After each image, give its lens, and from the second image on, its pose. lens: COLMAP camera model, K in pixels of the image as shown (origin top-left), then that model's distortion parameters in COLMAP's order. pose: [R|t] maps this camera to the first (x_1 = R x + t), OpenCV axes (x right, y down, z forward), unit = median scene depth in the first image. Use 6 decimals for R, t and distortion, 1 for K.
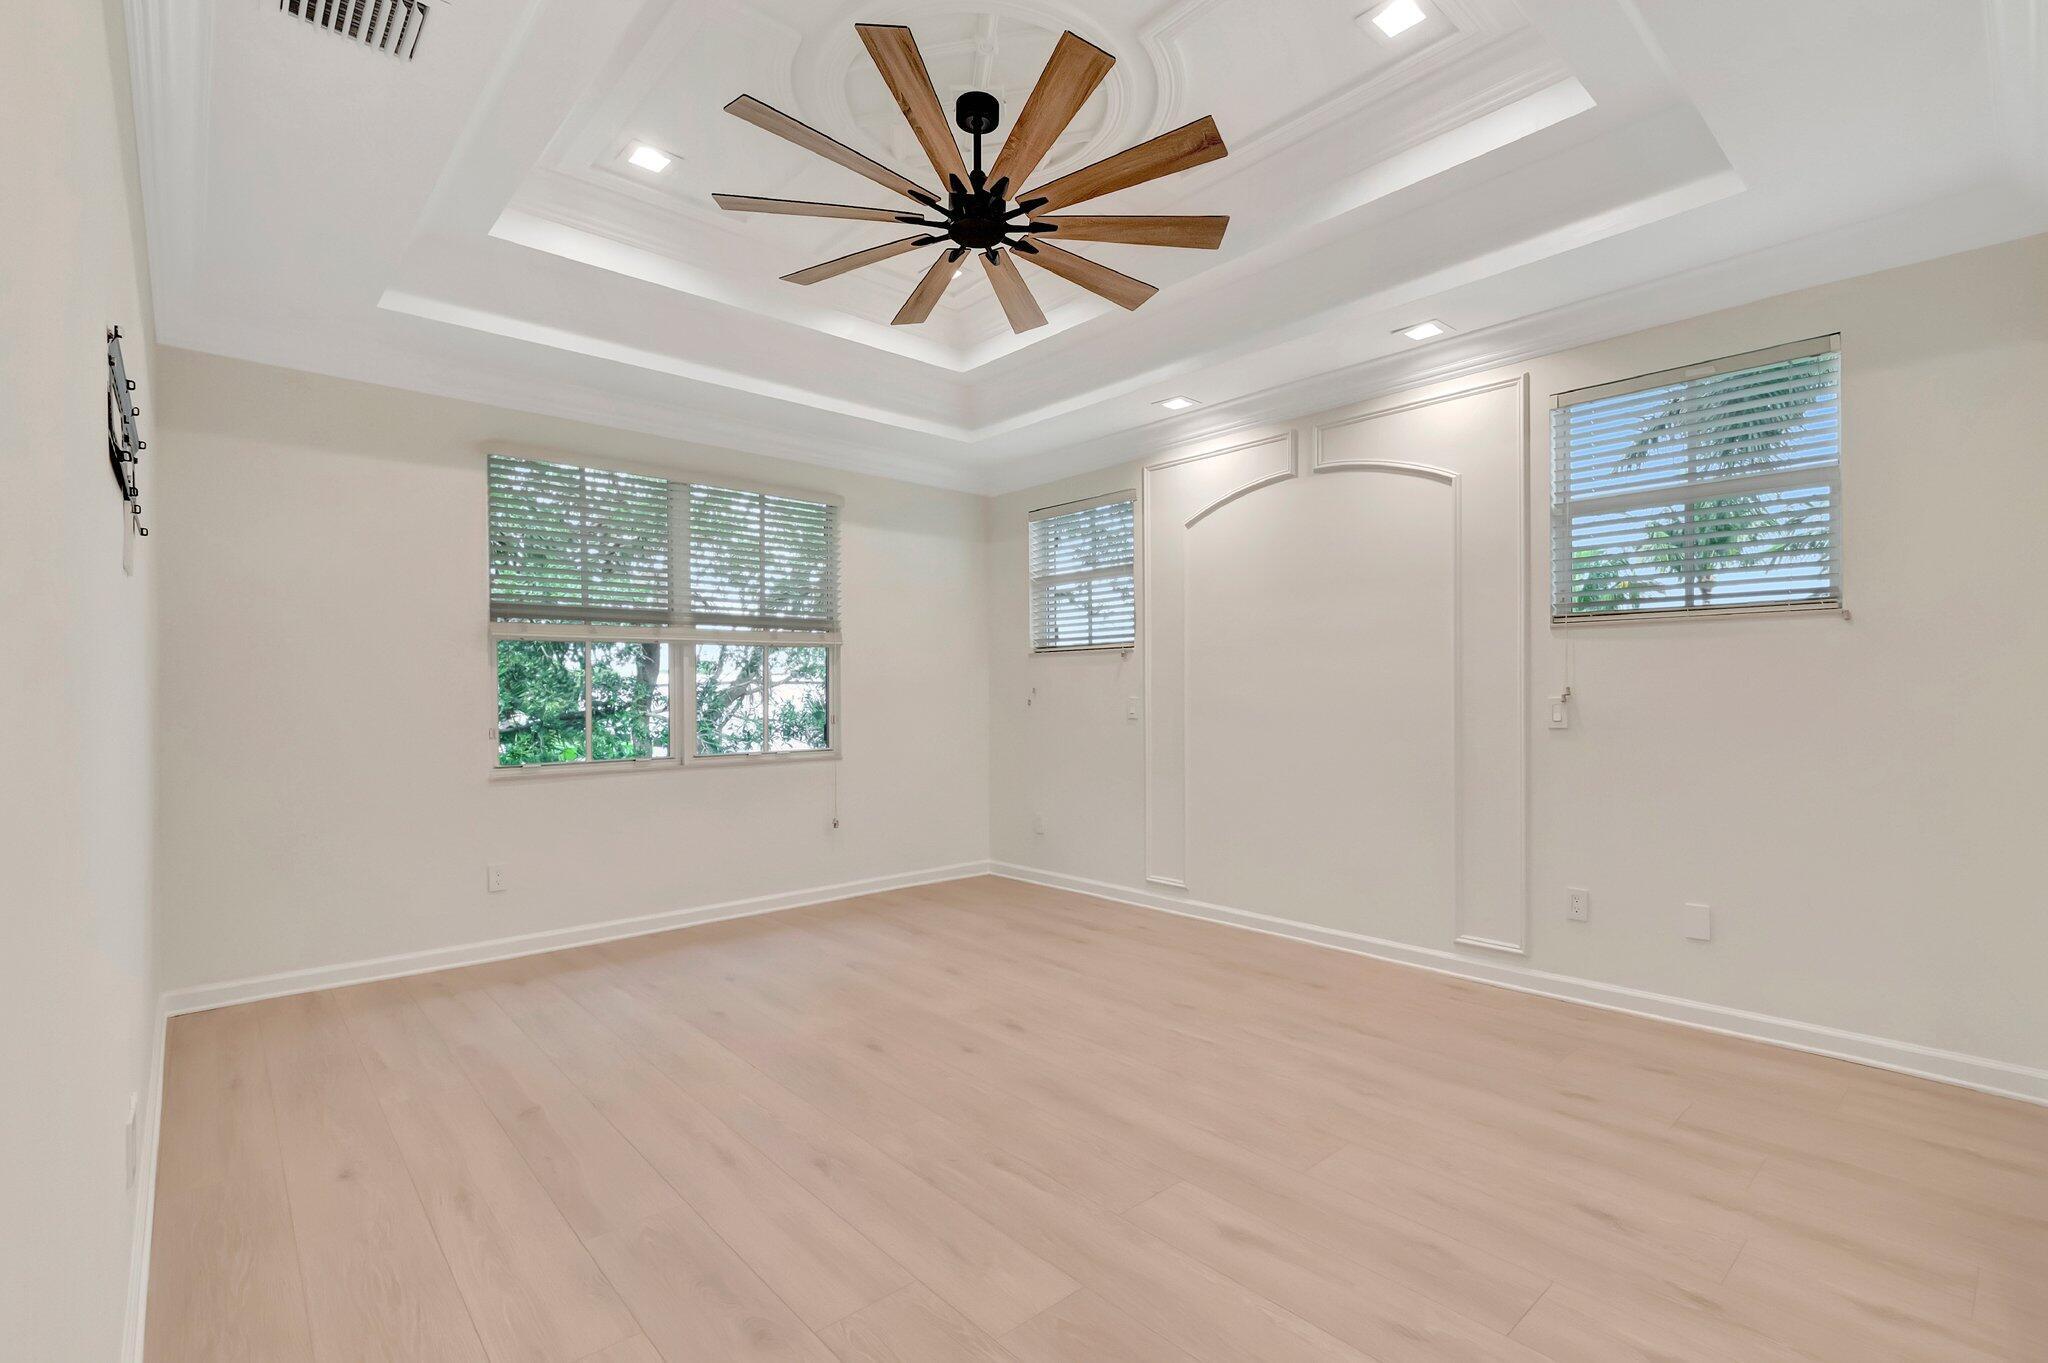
lens RADIAL K [[904.7, 0, 1053.8], [0, 904.7, 710.3], [0, 0, 1]] dist [-0.002917, -0.000609]
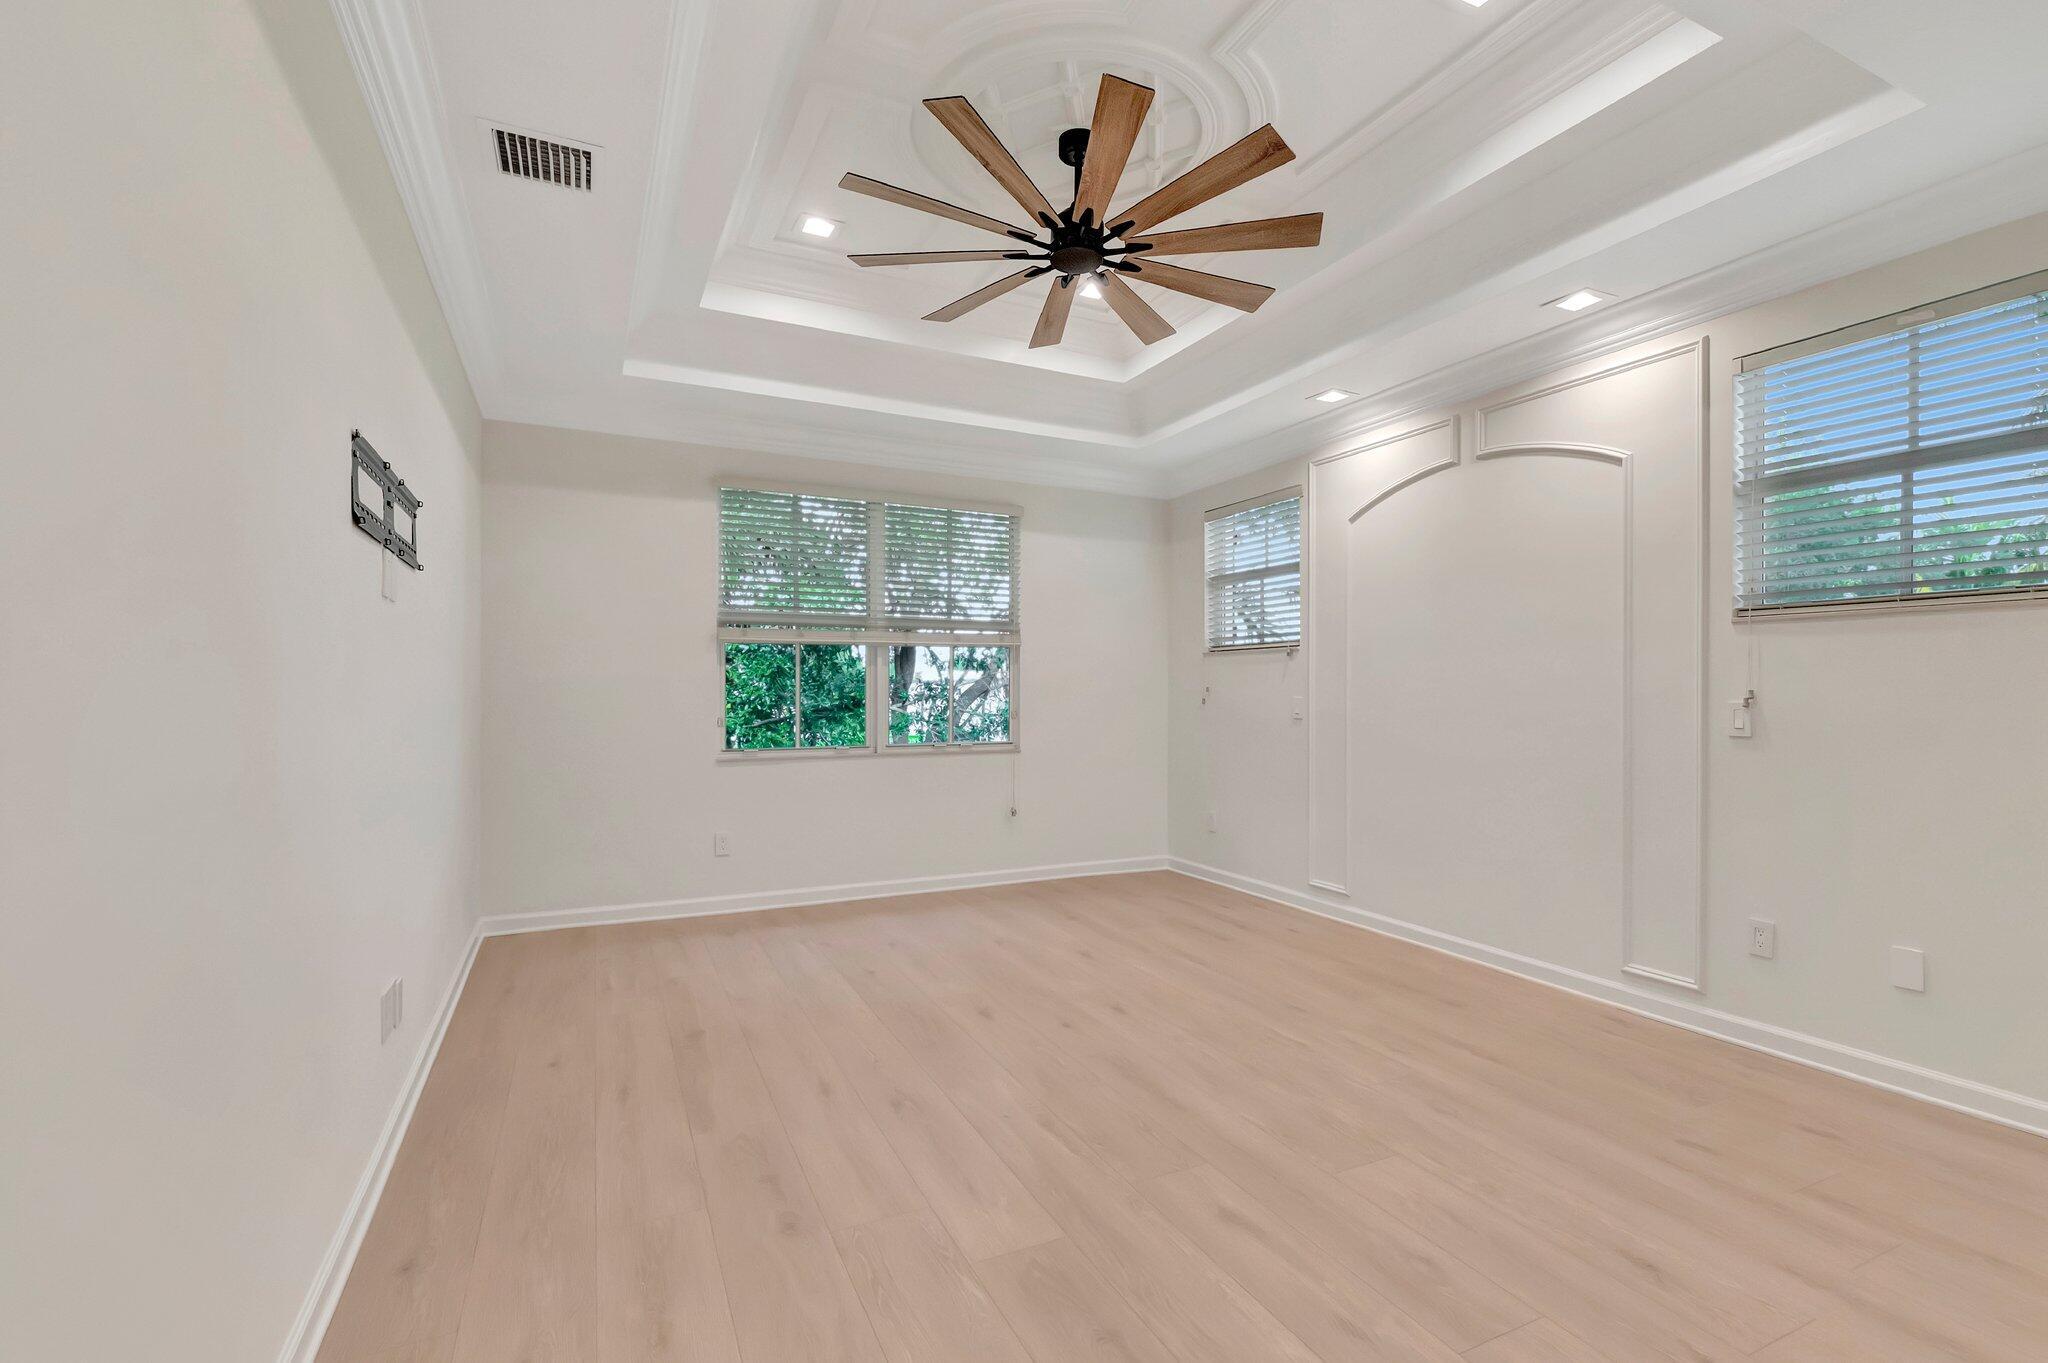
lens RADIAL K [[904.7, 0, 1057.9], [0, 904.7, 710.6], [0, 0, 1]] dist [-0.002917, -0.000609]
pose [[0.962484, 0.013294, -0.271013, 0.156550], [-0.012594, 0.999911, 0.004322, -0.001020], [0.271047, -0.000746, 0.962566, -0.026999]]
